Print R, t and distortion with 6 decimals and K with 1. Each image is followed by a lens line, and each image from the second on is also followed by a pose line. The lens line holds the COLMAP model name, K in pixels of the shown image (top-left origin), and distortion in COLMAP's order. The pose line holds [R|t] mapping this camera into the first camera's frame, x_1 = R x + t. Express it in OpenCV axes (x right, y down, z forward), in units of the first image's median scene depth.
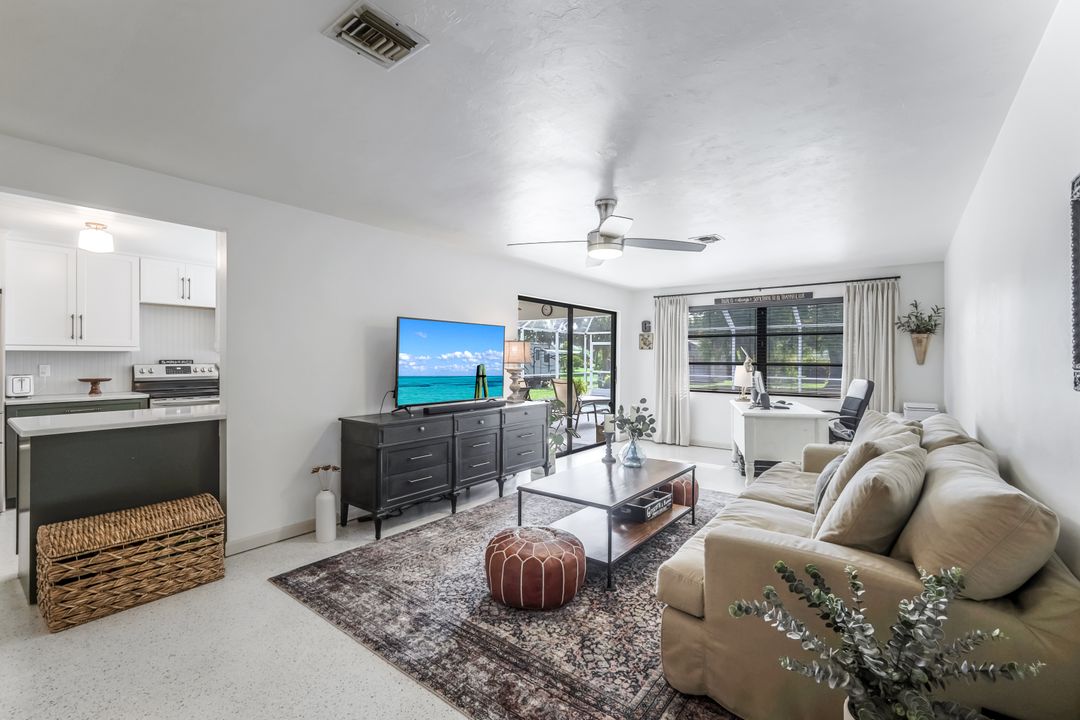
lens RADIAL K [[475.1, 0, 540.7], [0, 475.1, 355.2], [0, 0, 1]] dist [0.006961, -0.001015]
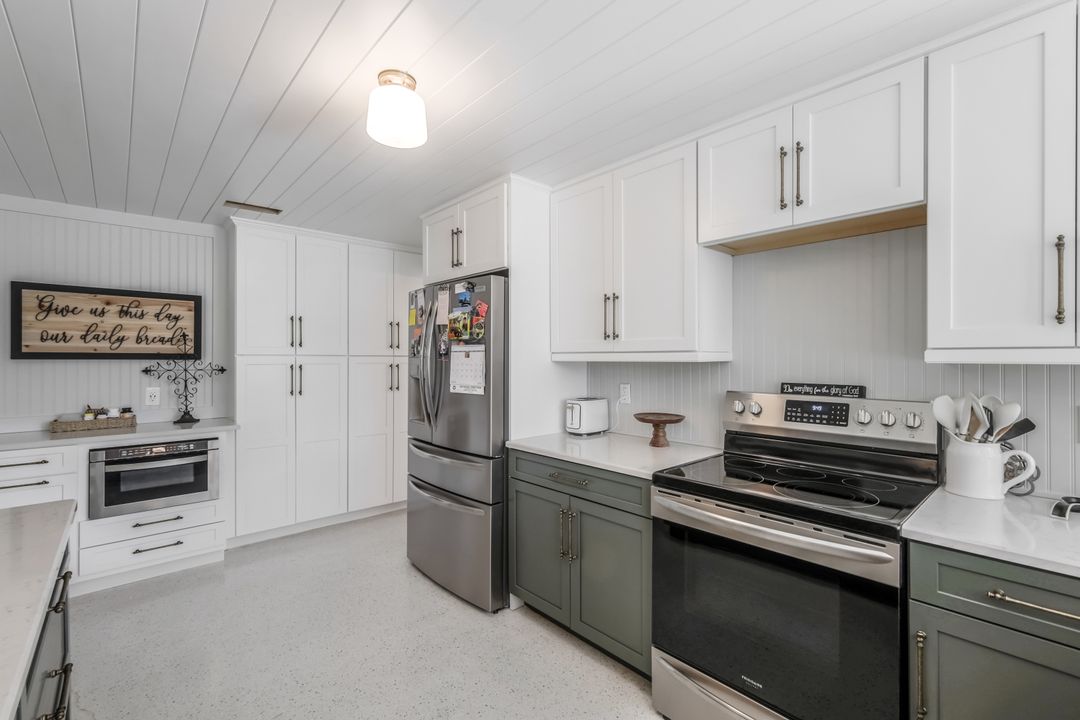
lens RADIAL K [[475.1, 0, 539.7], [0, 475.1, 356.4], [0, 0, 1]] dist [0.006961, -0.001015]
pose [[-0.167763, -0.004050, -0.985819, -0.376538], [0.007505, 0.999957, -0.005385, -0.011165], [0.985799, -0.008302, -0.167725, 0.868272]]
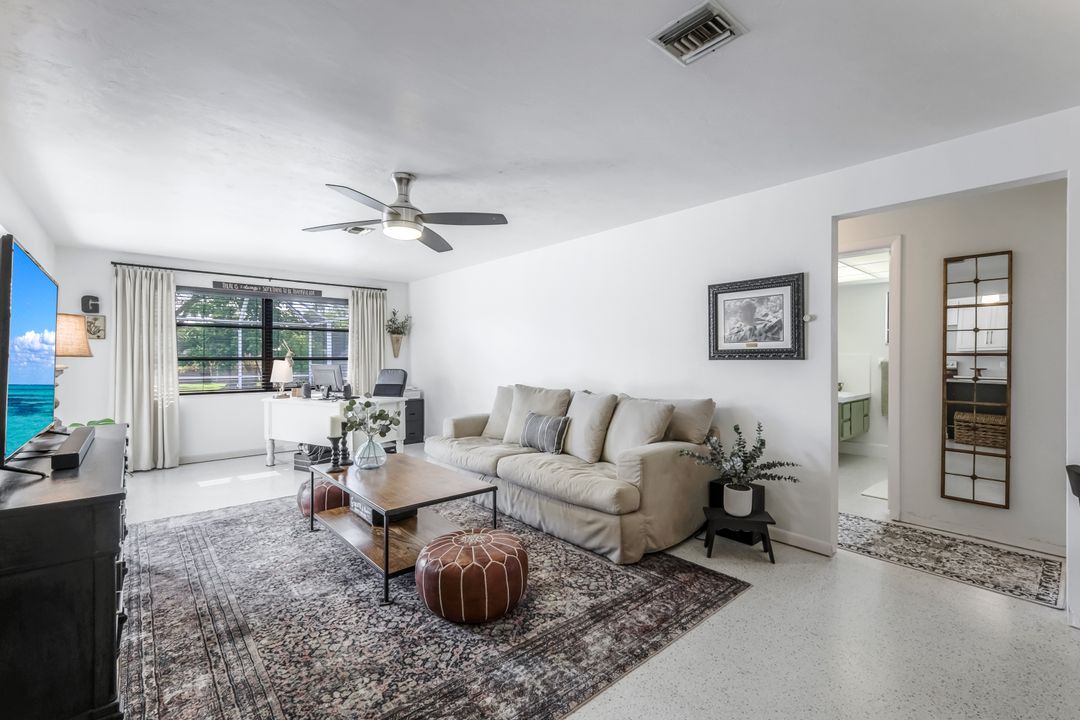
lens RADIAL K [[475.1, 0, 543.1], [0, 475.1, 357.7], [0, 0, 1]] dist [0.006961, -0.001015]
pose [[0.178179, -0.004247, 0.983989, -0.438555], [-0.004968, 0.999974, 0.005216, 0.010845], [-0.983986, -0.005818, 0.178153, 0.349848]]
